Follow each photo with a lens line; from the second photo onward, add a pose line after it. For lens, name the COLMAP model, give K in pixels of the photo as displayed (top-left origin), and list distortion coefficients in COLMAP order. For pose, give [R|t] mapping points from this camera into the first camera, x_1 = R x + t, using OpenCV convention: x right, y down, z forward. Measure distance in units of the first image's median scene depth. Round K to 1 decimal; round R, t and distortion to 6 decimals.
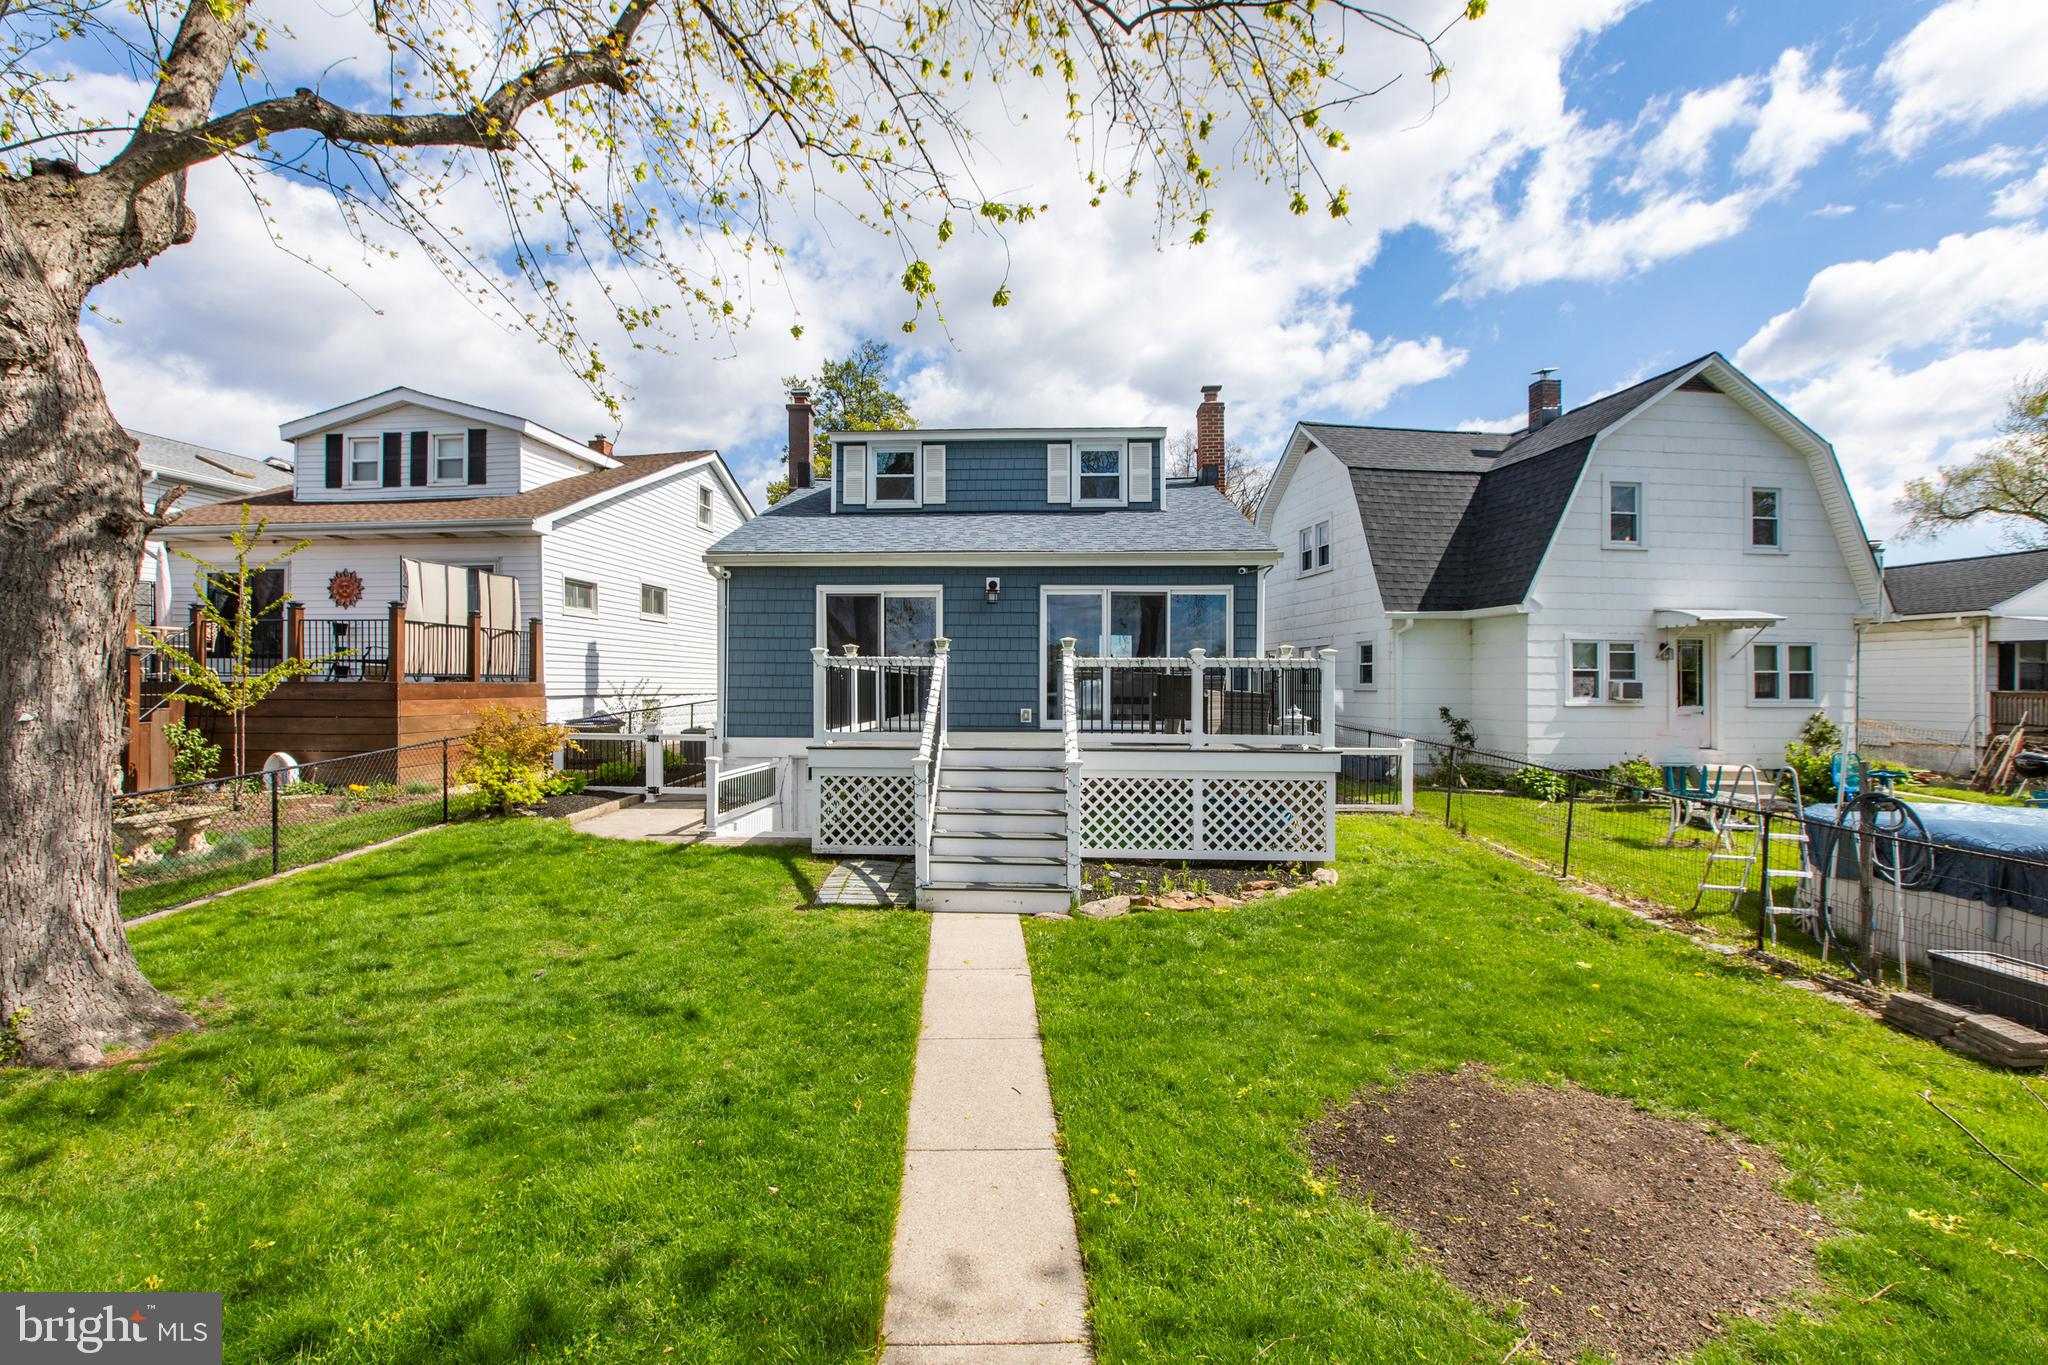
lens RADIAL K [[914.8, 0, 1024.0], [0, 914.8, 682.5], [0, 0, 1]] dist [0.005470, 0.000212]
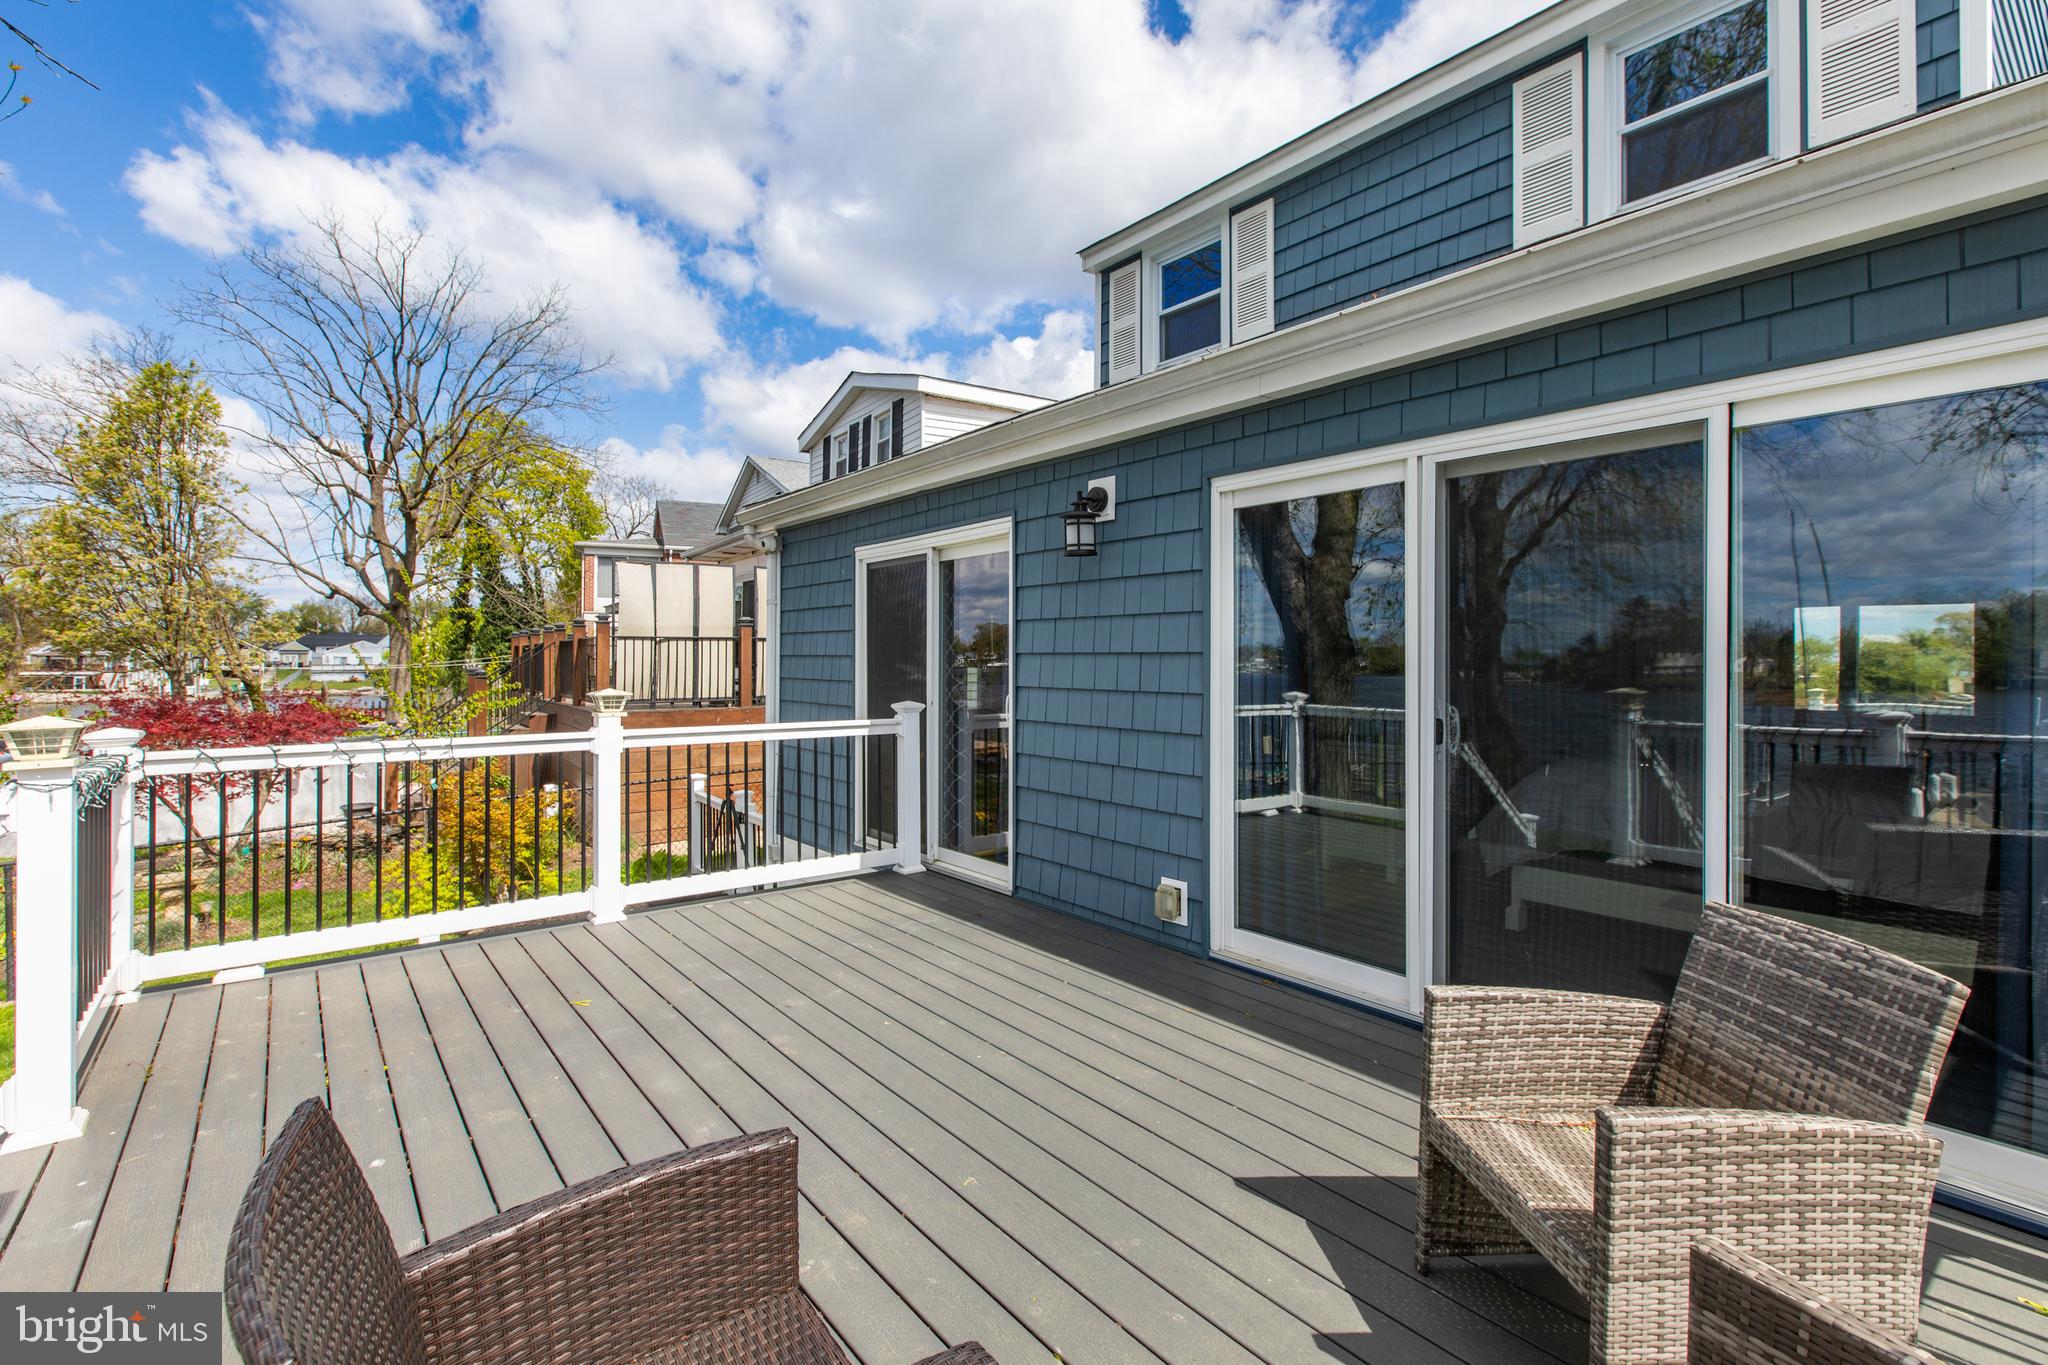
lens RADIAL K [[943.6, 0, 1023.0], [0, 943.6, 653.4], [0, 0, 1]] dist [0.002145, 0.000189]
pose [[0.649655, -0.006441, -0.760202, 0.182635], [-0.002166, 0.999944, -0.010323, -0.038543], [0.760226, 0.008353, 0.649605, 0.638474]]
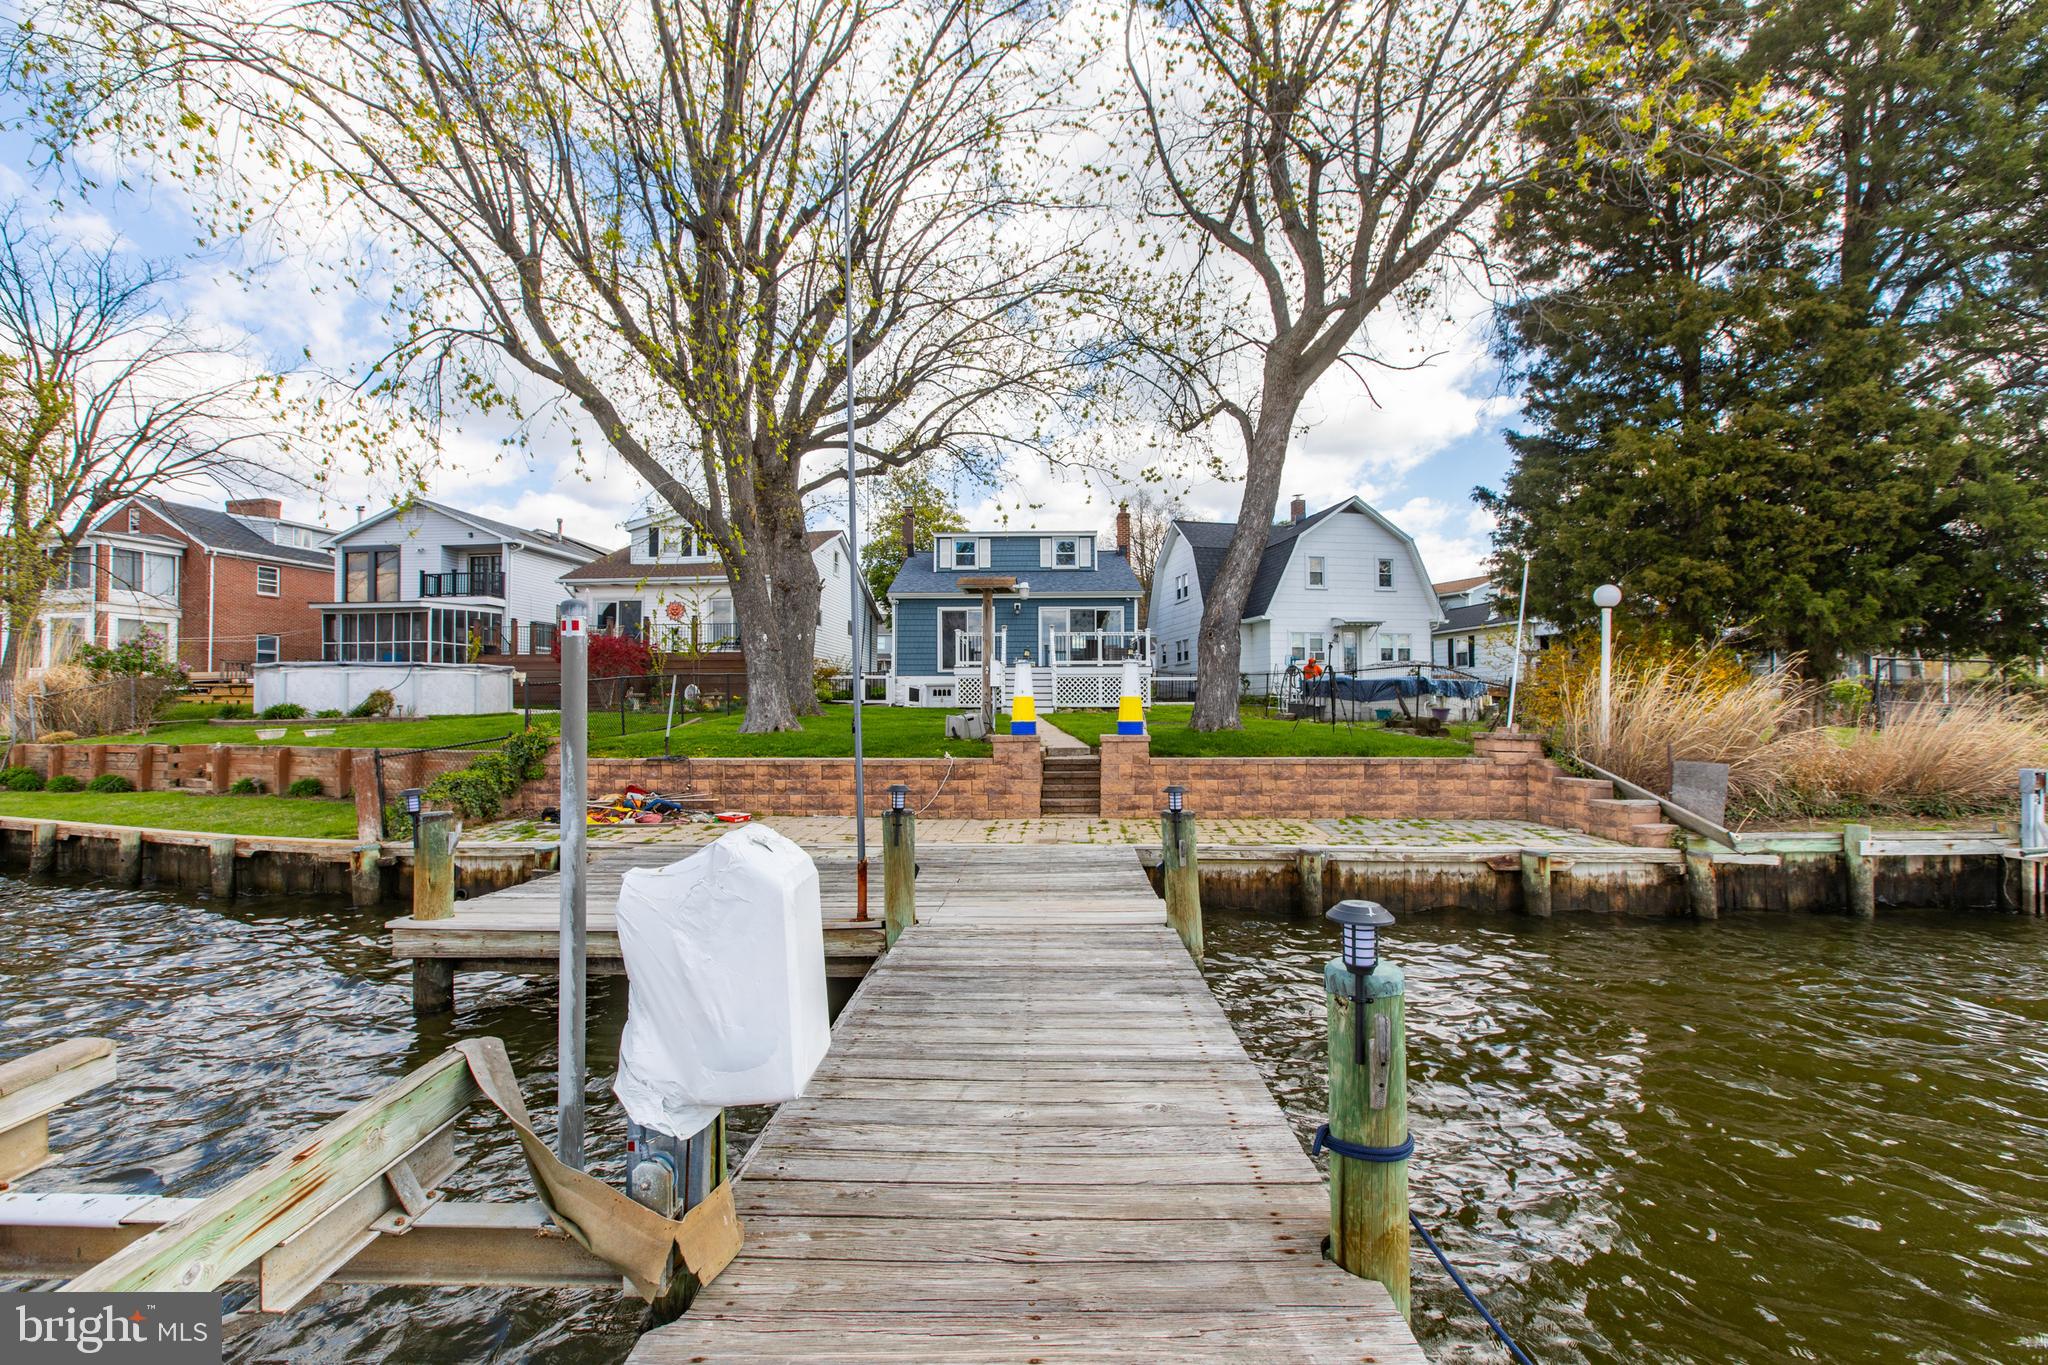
lens RADIAL K [[914.8, 0, 1024.0], [0, 914.8, 682.5], [0, 0, 1]] dist [0.005470, 0.000212]
pose [[0.999708, -0.005013, 0.023620, -0.061226], [0.005679, 0.999586, -0.028200, 0.120985], [-0.023469, 0.028326, 0.999323, -1.046845]]
